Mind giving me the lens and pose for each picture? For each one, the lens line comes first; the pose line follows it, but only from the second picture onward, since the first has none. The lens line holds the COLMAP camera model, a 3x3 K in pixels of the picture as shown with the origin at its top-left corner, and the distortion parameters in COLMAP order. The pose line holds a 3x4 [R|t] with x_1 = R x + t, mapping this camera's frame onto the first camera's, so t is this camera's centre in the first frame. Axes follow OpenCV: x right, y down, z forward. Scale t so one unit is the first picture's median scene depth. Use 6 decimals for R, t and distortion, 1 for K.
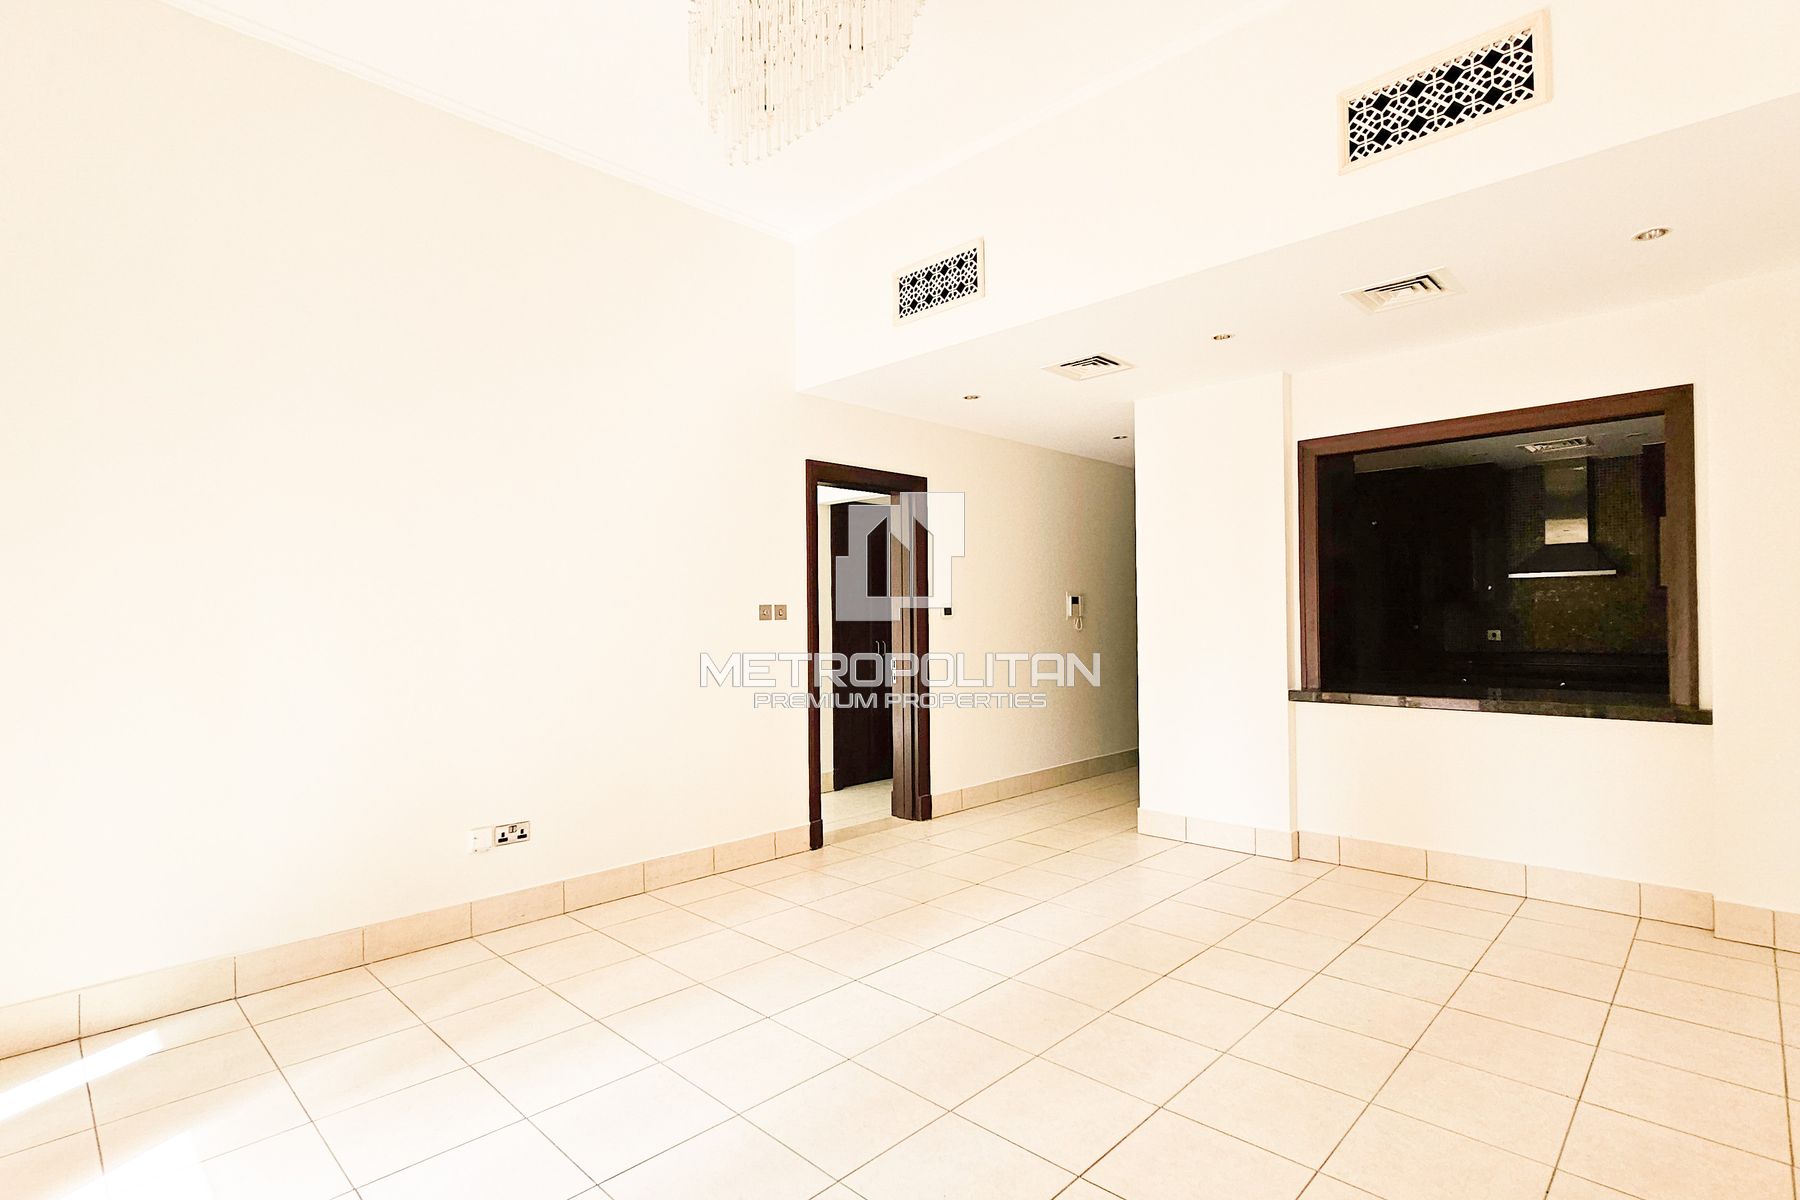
lens RADIAL K [[867.0, 0, 893.0], [0, 867.0, 605.5], [0, 0, 1]] dist [-0.002944, 0.000092]
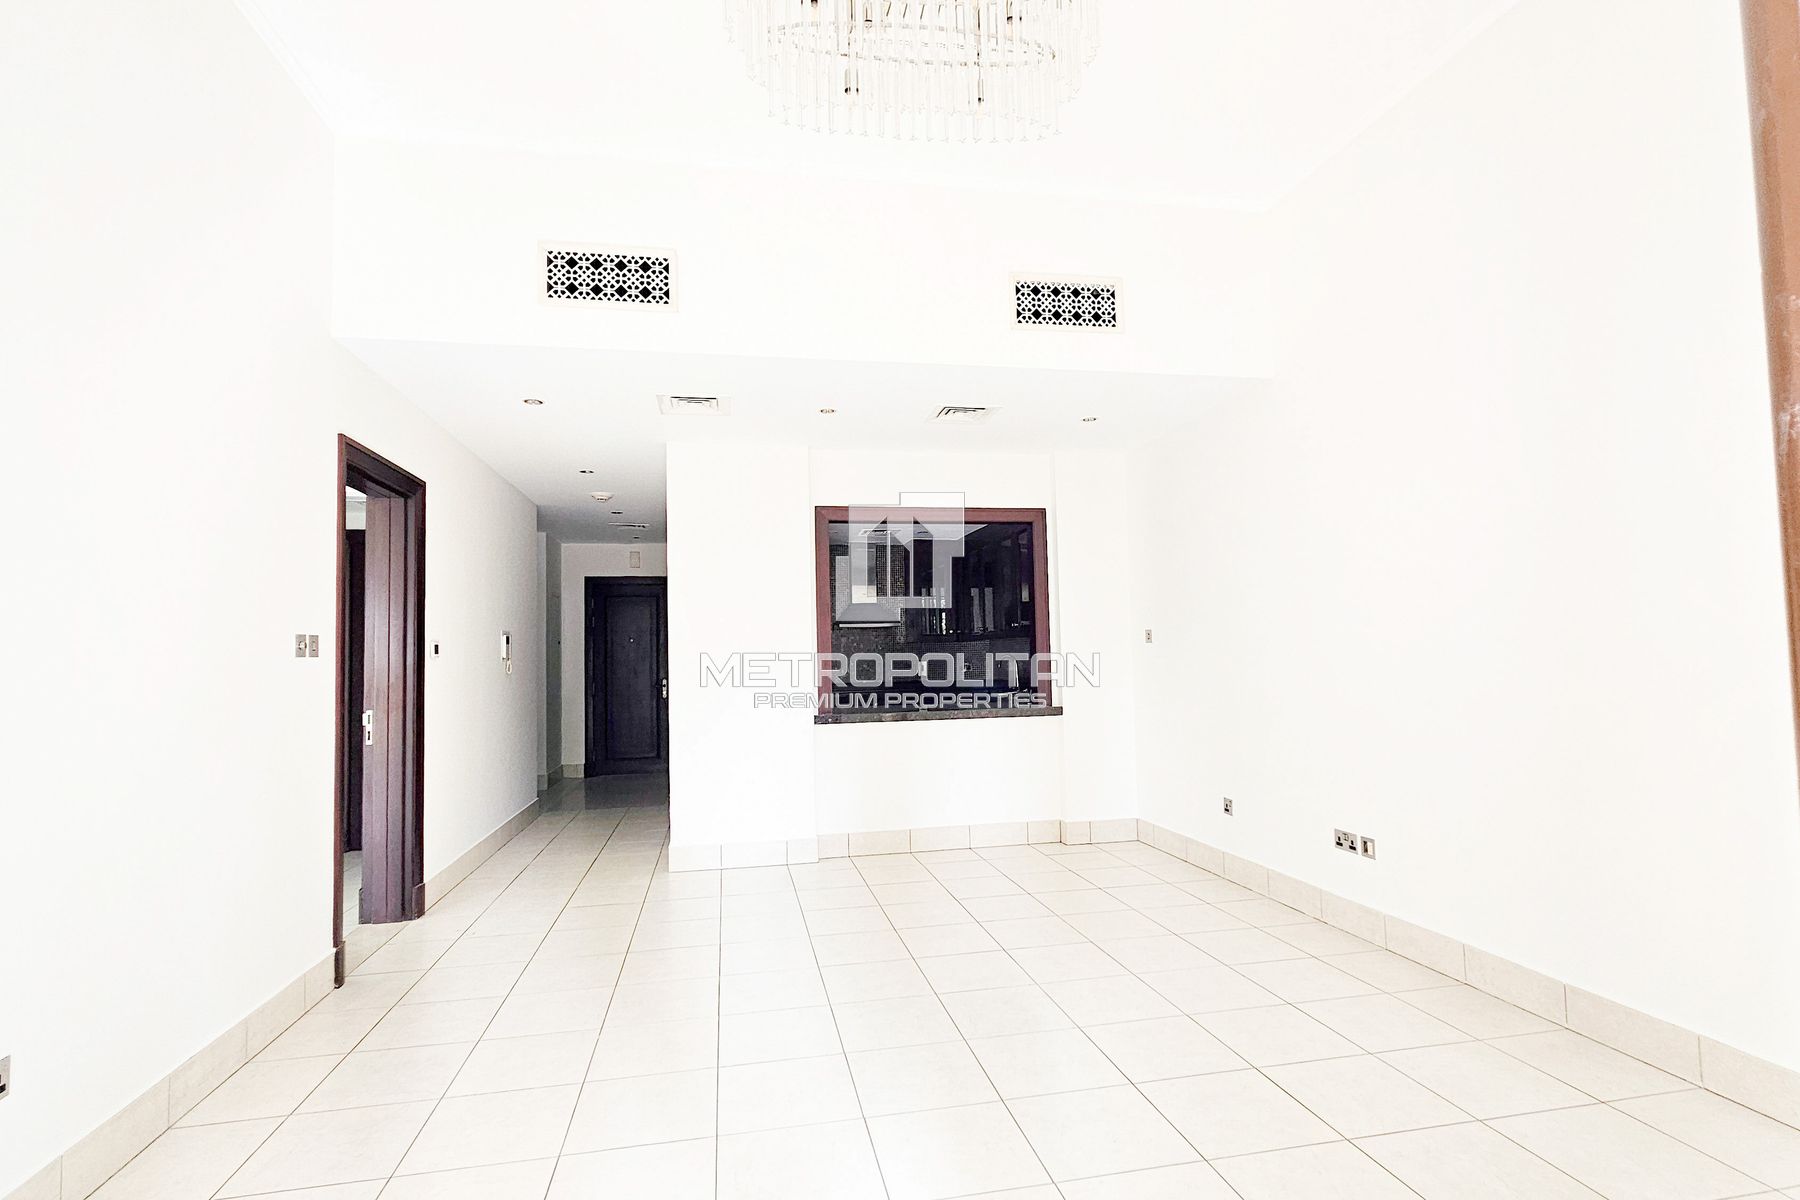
lens RADIAL K [[867.0, 0, 891.5], [0, 867.0, 606.5], [0, 0, 1]] dist [-0.002944, 0.000092]
pose [[0.566736, 0.046005, 0.822614, -0.492389], [0.004235, 0.998264, -0.058746, 0.021089], [-0.823889, 0.036777, 0.565557, 0.262017]]
